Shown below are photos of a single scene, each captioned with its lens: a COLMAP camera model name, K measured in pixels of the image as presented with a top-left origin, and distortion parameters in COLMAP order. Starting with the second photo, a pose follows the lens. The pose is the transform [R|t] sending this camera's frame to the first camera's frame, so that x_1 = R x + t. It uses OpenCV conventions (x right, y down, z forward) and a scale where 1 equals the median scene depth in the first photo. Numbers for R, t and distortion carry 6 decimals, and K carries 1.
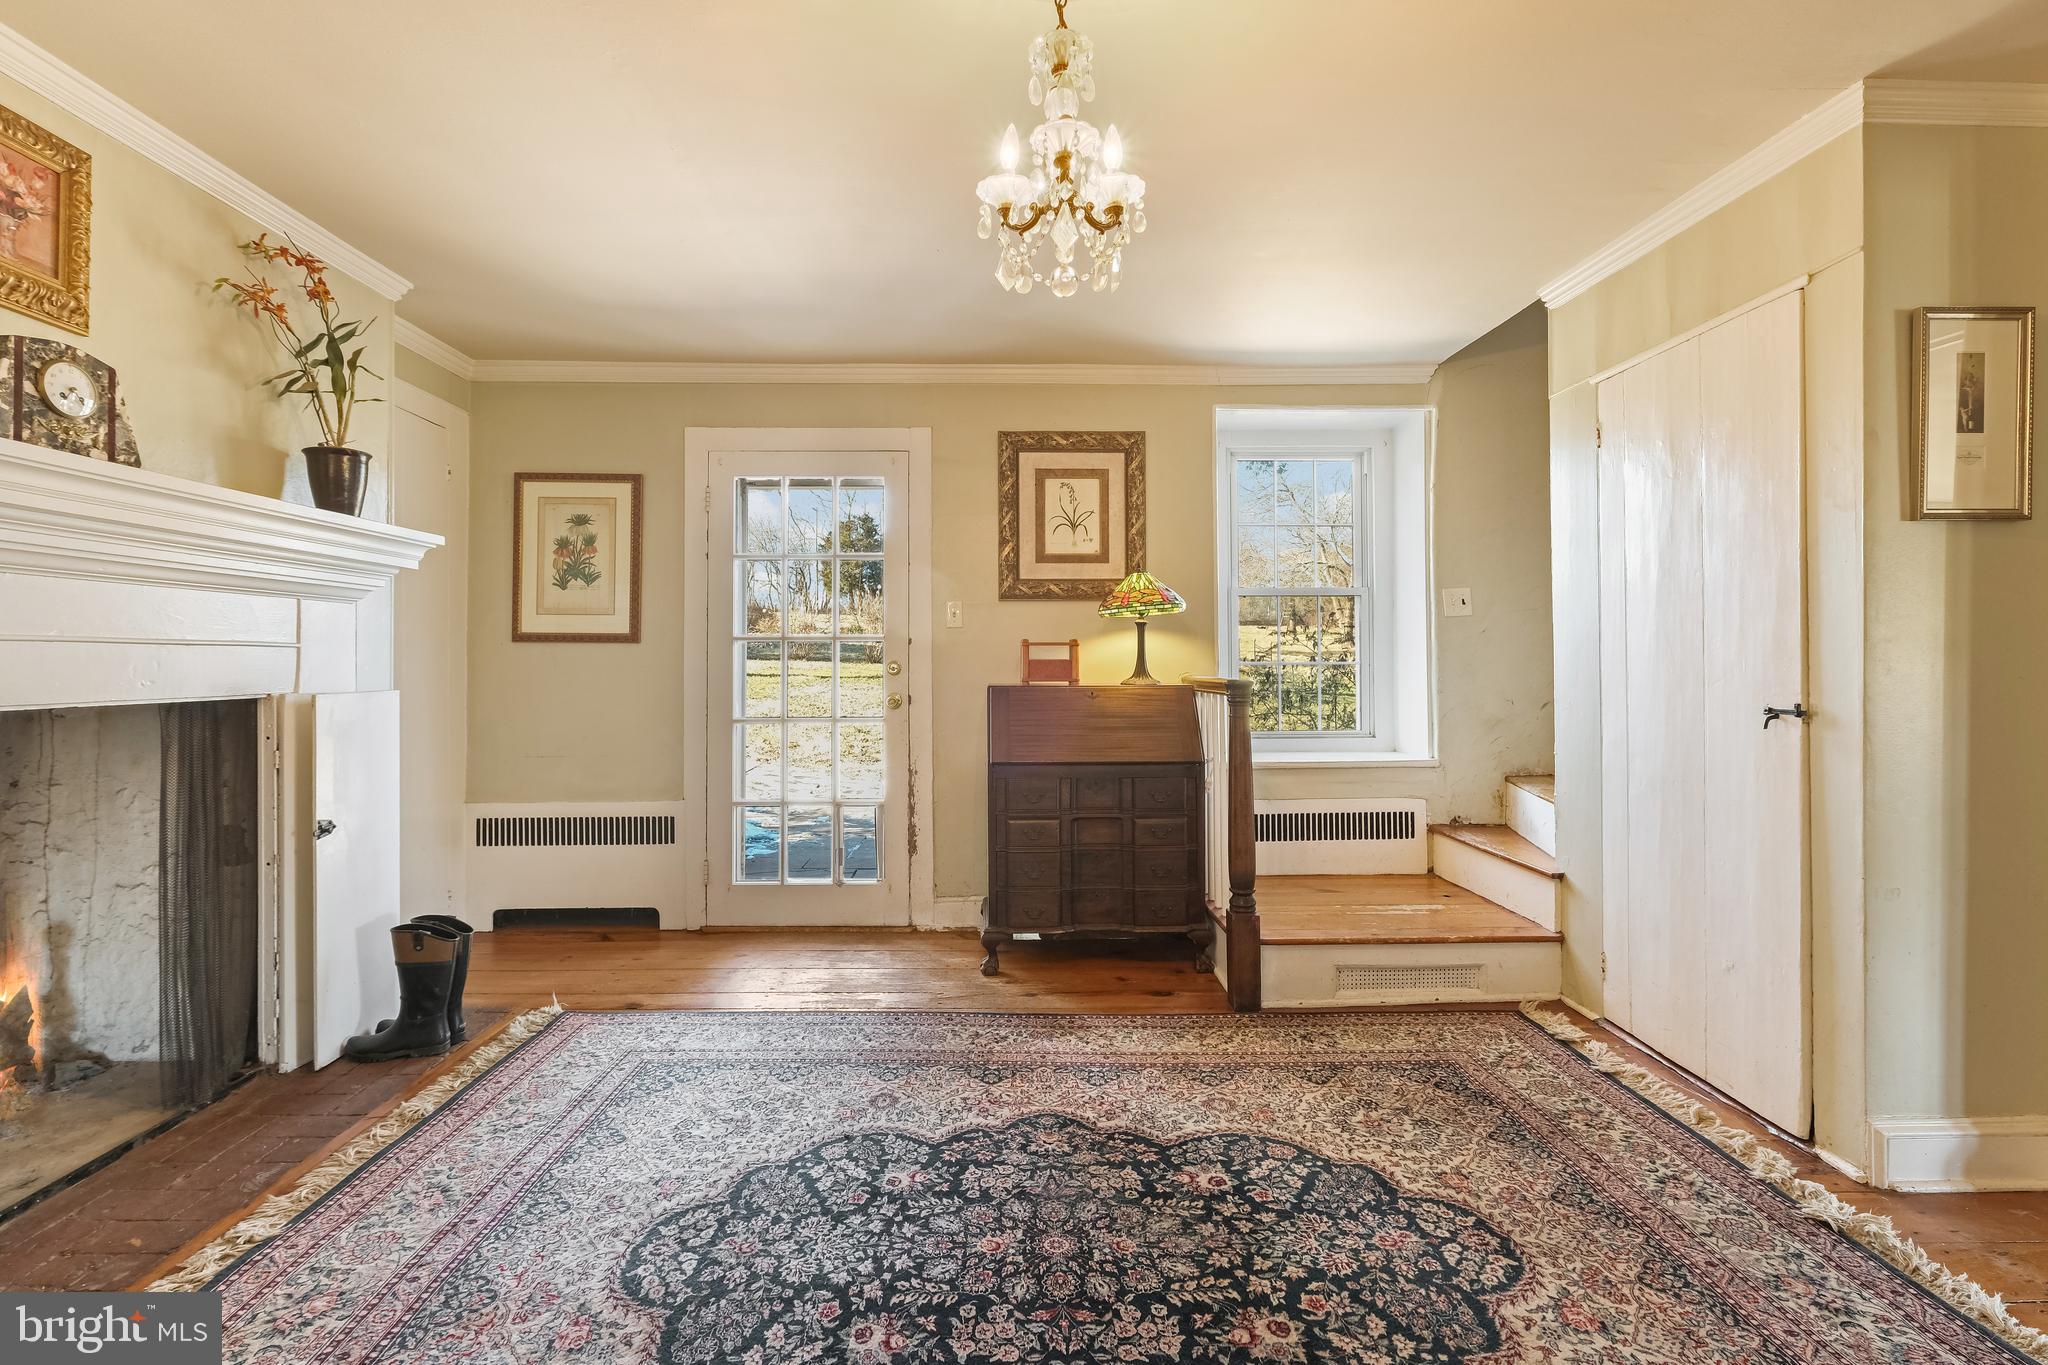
lens RADIAL K [[884.2, 0, 1027.6], [0, 884.2, 655.0], [0, 0, 1]] dist [-0.007793, 0.001094]
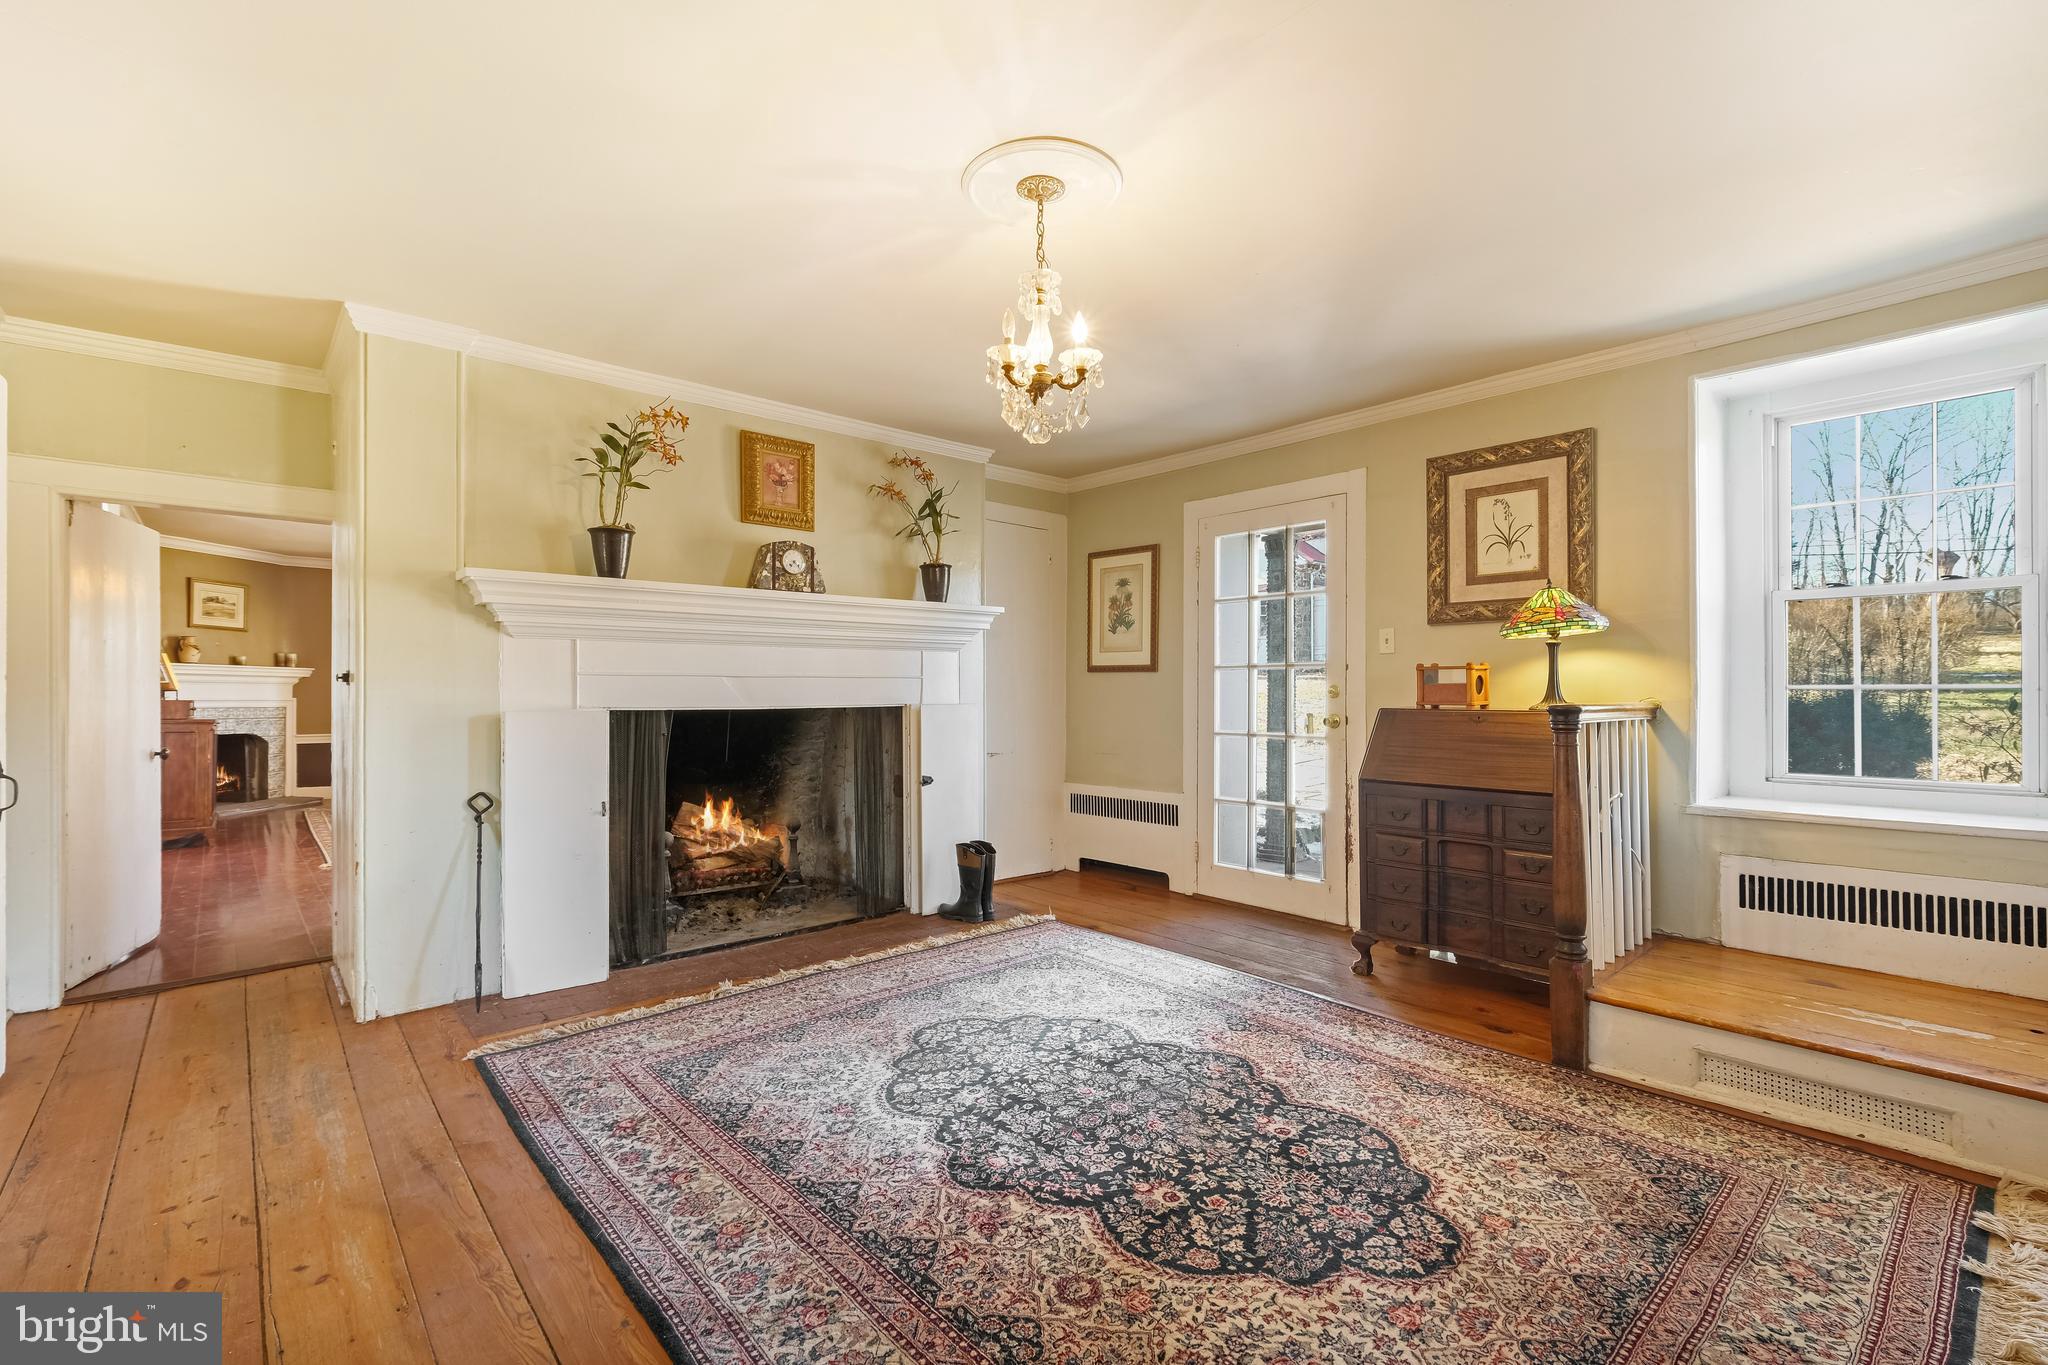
lens RADIAL K [[884.2, 0, 1069.0], [0, 884.2, 687.5], [0, 0, 1]] dist [-0.007793, 0.001094]
pose [[0.679950, -0.000170, -0.733258, 0.677411], [0.007799, 0.999945, 0.007001, -0.000363], [0.733217, -0.010479, 0.679914, 0.004232]]
